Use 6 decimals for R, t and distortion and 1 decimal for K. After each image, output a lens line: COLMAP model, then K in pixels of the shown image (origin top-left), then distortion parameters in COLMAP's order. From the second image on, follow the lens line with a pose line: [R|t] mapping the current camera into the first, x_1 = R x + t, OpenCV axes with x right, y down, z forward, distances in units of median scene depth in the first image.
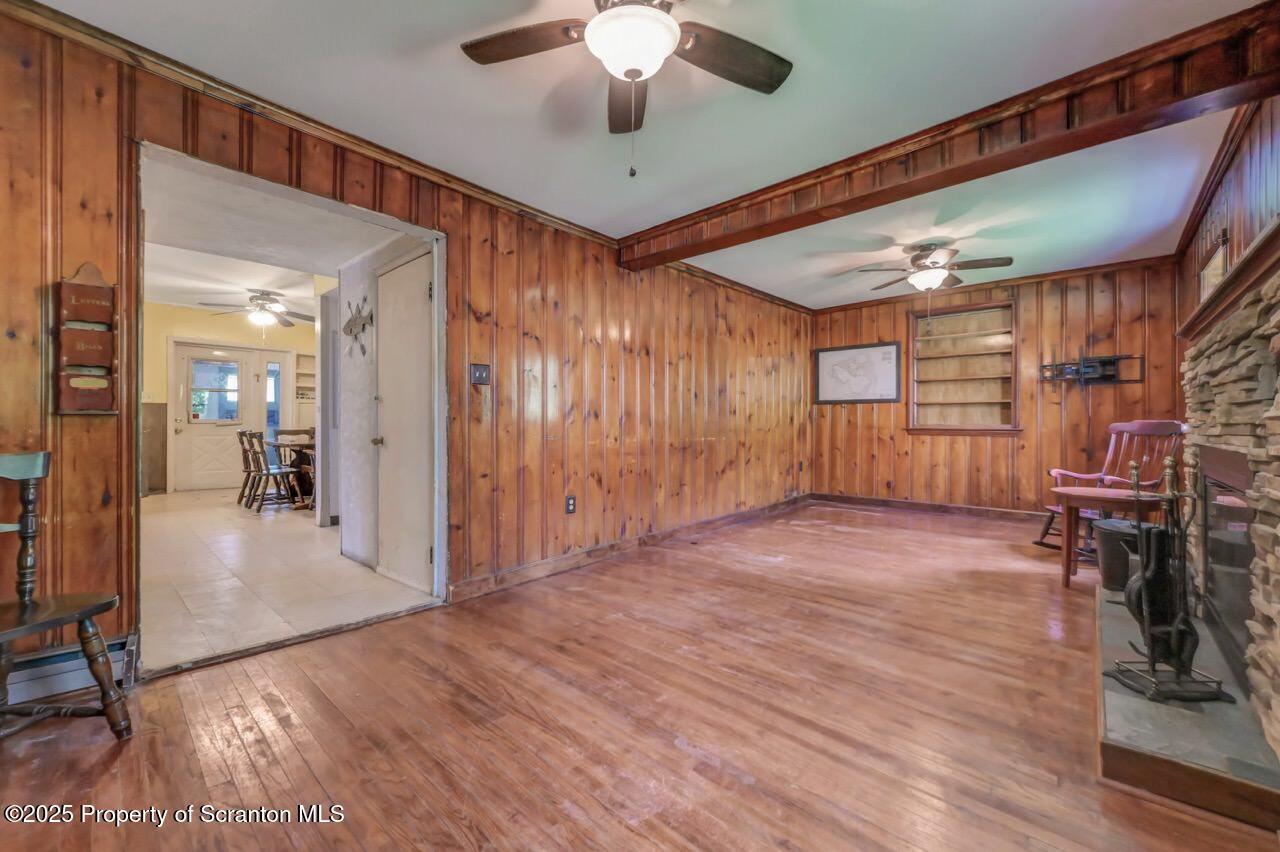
lens RADIAL K [[513.2, 0, 646.0], [0, 513.2, 424.6], [0, 0, 1]] dist [0.003197, 0.000181]
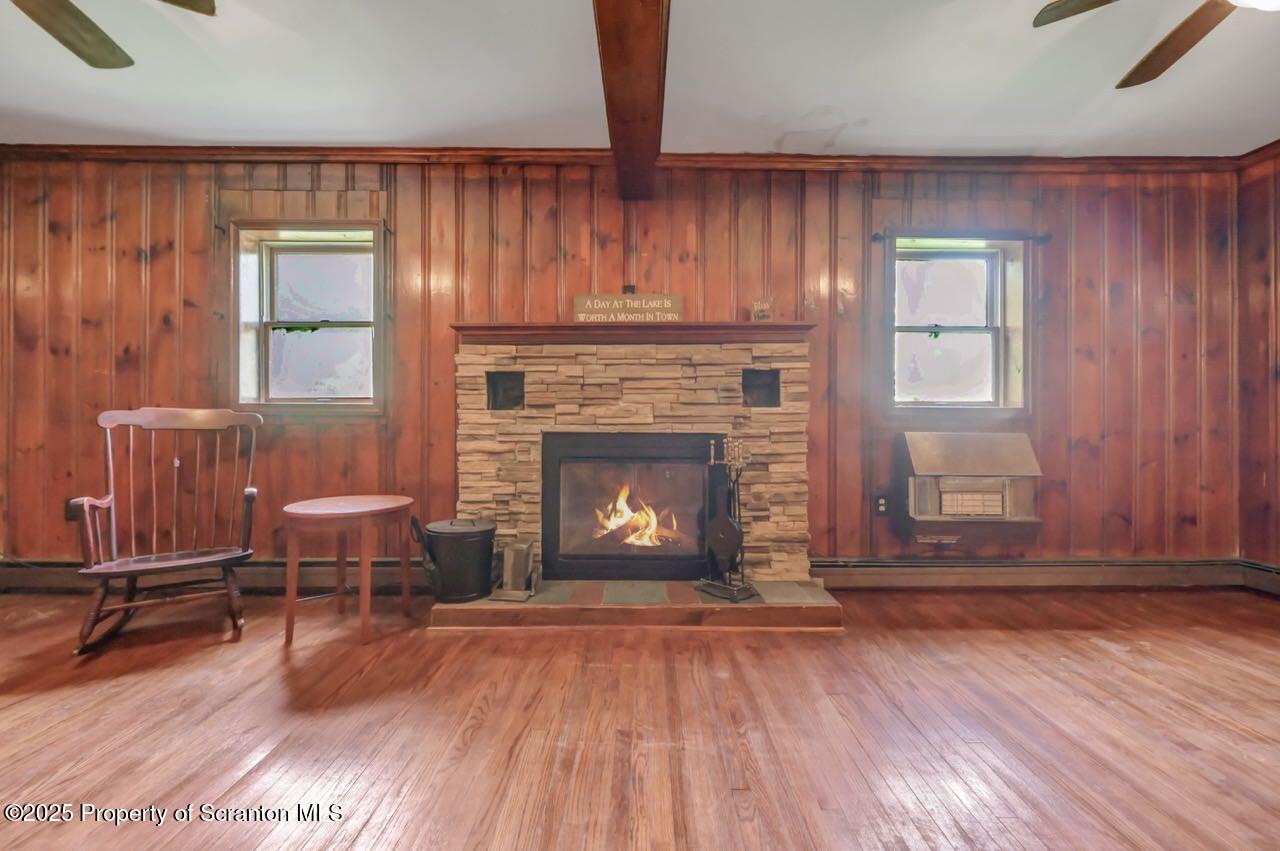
lens RADIAL K [[516.9, 0, 644.4], [0, 516.9, 422.3], [0, 0, 1]] dist [-0.000008, 0.000262]
pose [[-0.671954, -0.004938, 0.740576, 0.023310], [-0.004279, 0.999987, 0.002784, 0.005088], [-0.740580, -0.001298, -0.671967, 0.784331]]
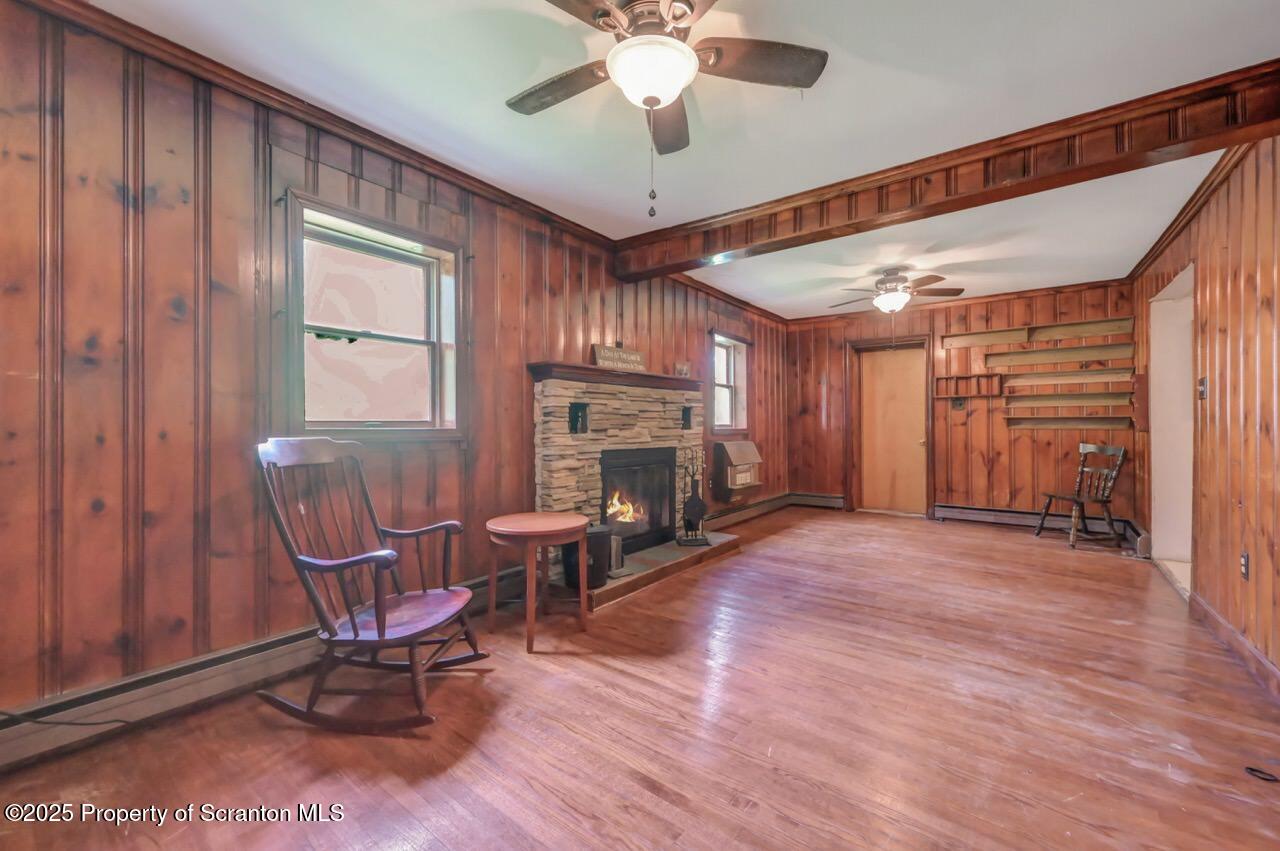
lens RADIAL K [[506.3, 0, 646.5], [0, 506.3, 426.0], [0, 0, 1]] dist [0.000341, 0.000144]
pose [[-0.996695, -0.000629, -0.081234, 0.513866], [-0.000377, 0.999995, -0.003108, -0.014979], [0.081236, -0.003067, -0.996690, 1.216816]]
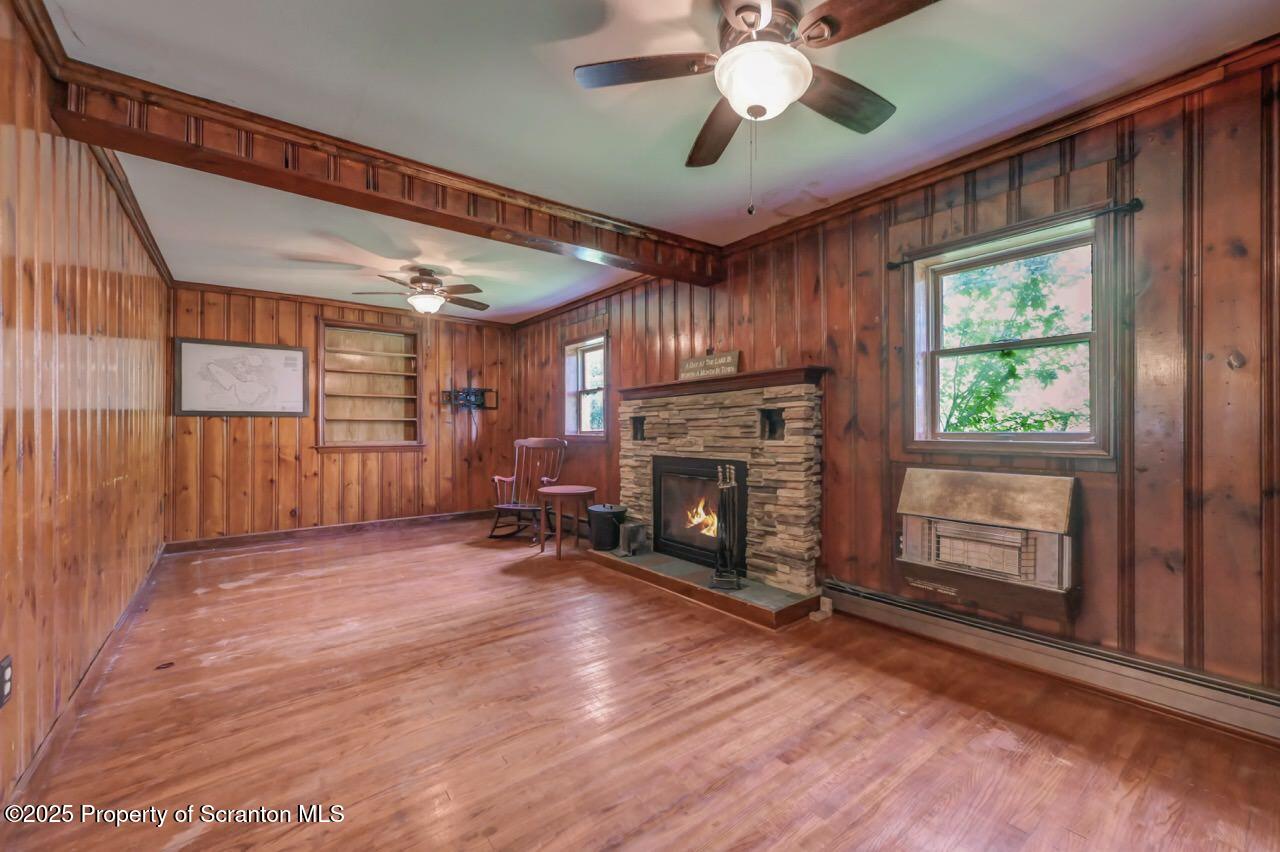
lens RADIAL K [[514.5, 0, 641.5], [0, 514.5, 432.9], [0, 0, 1]] dist [0.000350, 0.000164]
pose [[0.175192, -0.009047, 0.984493, -0.343644], [0.003344, 0.999957, 0.008594, -0.027500], [-0.984529, 0.001787, 0.175215, 0.348759]]
